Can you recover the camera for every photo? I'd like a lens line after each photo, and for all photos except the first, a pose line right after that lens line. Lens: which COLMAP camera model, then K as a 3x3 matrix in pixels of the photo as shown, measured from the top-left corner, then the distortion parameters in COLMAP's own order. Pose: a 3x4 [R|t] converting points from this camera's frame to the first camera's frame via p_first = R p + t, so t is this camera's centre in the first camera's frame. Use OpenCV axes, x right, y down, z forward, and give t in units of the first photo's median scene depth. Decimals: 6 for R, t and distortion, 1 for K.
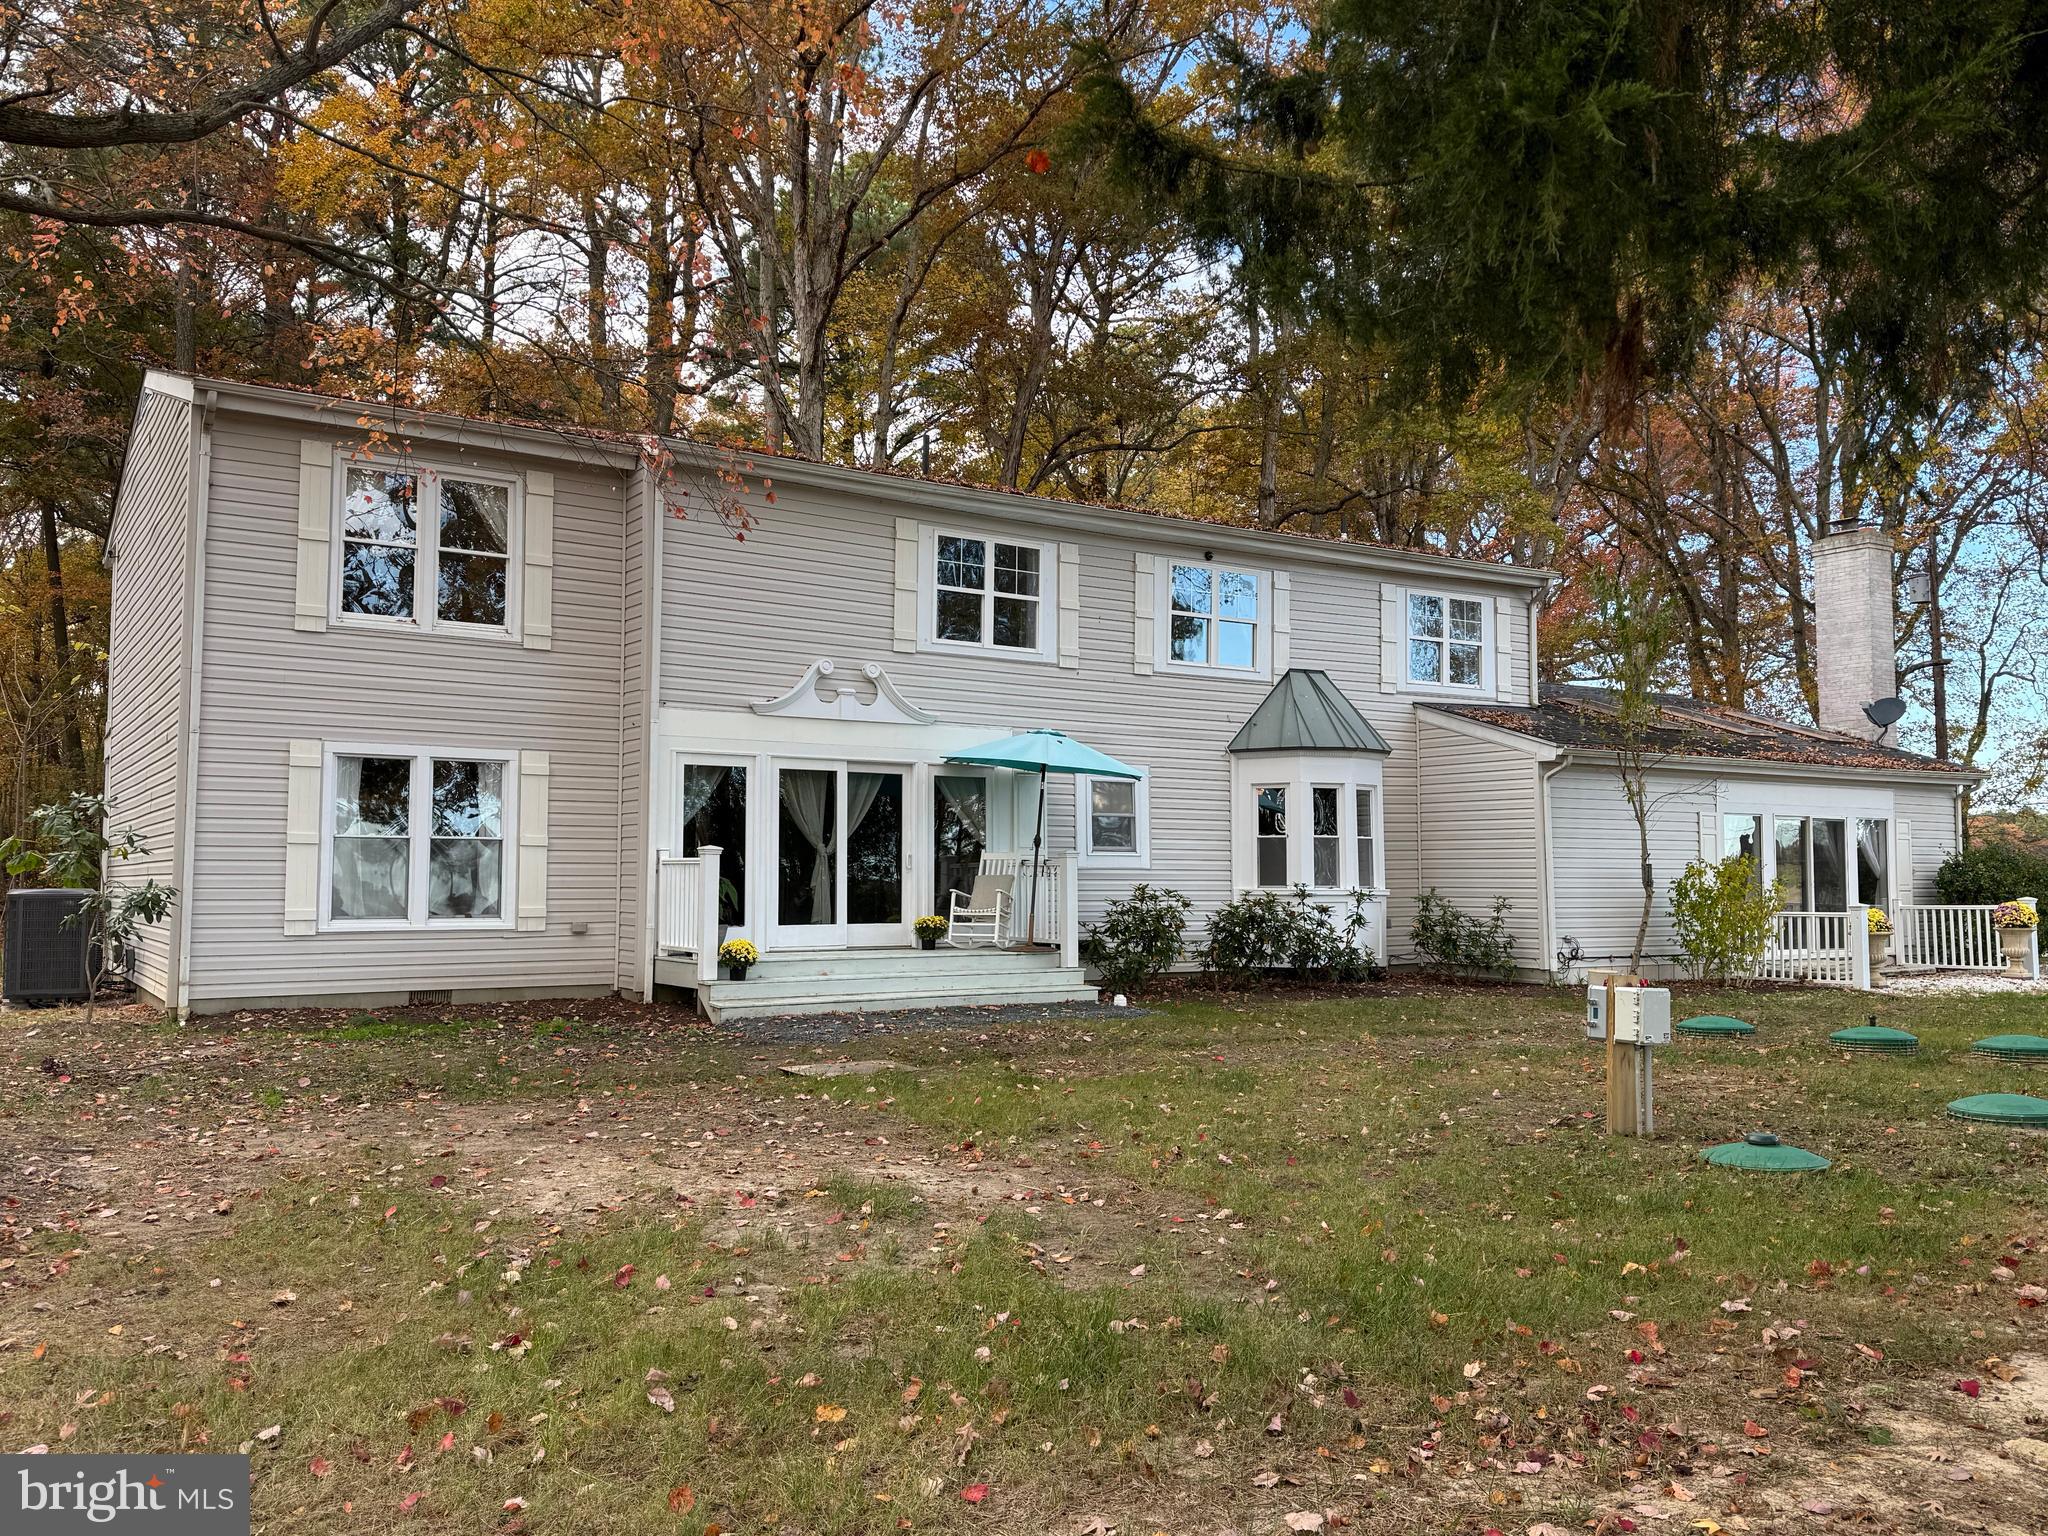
lens RADIAL K [[1579.0, 0, 1024.0], [0, 1579.0, 768.0], [0, 0, 1]] dist [-0.000819, -0.000109]
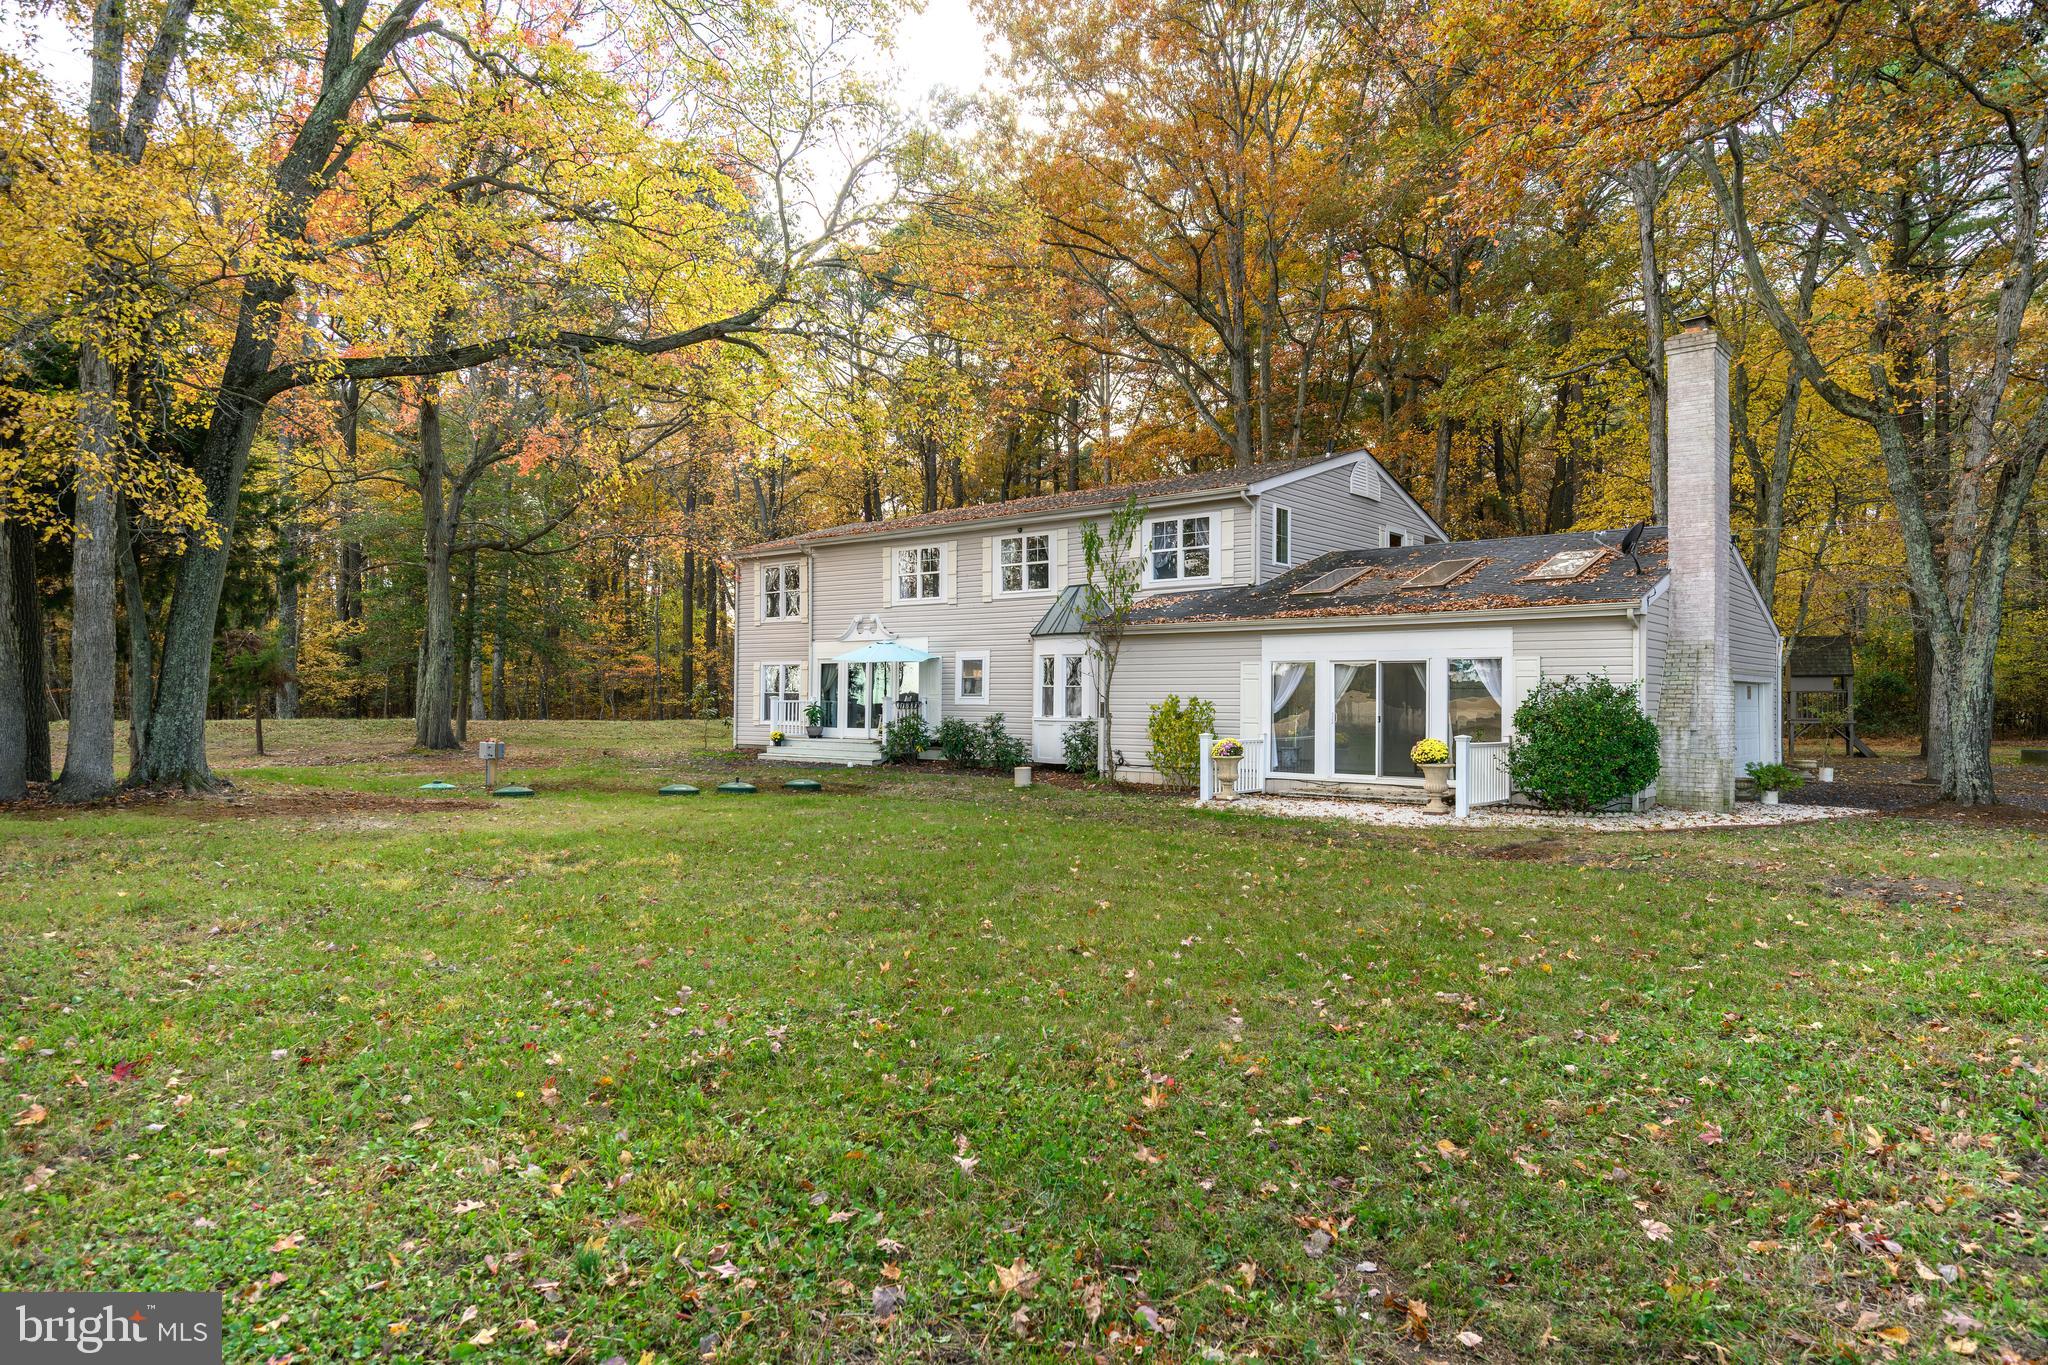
lens RADIAL K [[797.5, 0, 1019.7], [0, 797.5, 704.4], [0, 0, 1]] dist [-0.000185, 0.000017]
pose [[0.503571, 0.000325, -0.863954, 0.868626], [0.053613, 0.998061, 0.031625, 0.033600], [0.862289, -0.062245, 0.502577, 0.509466]]
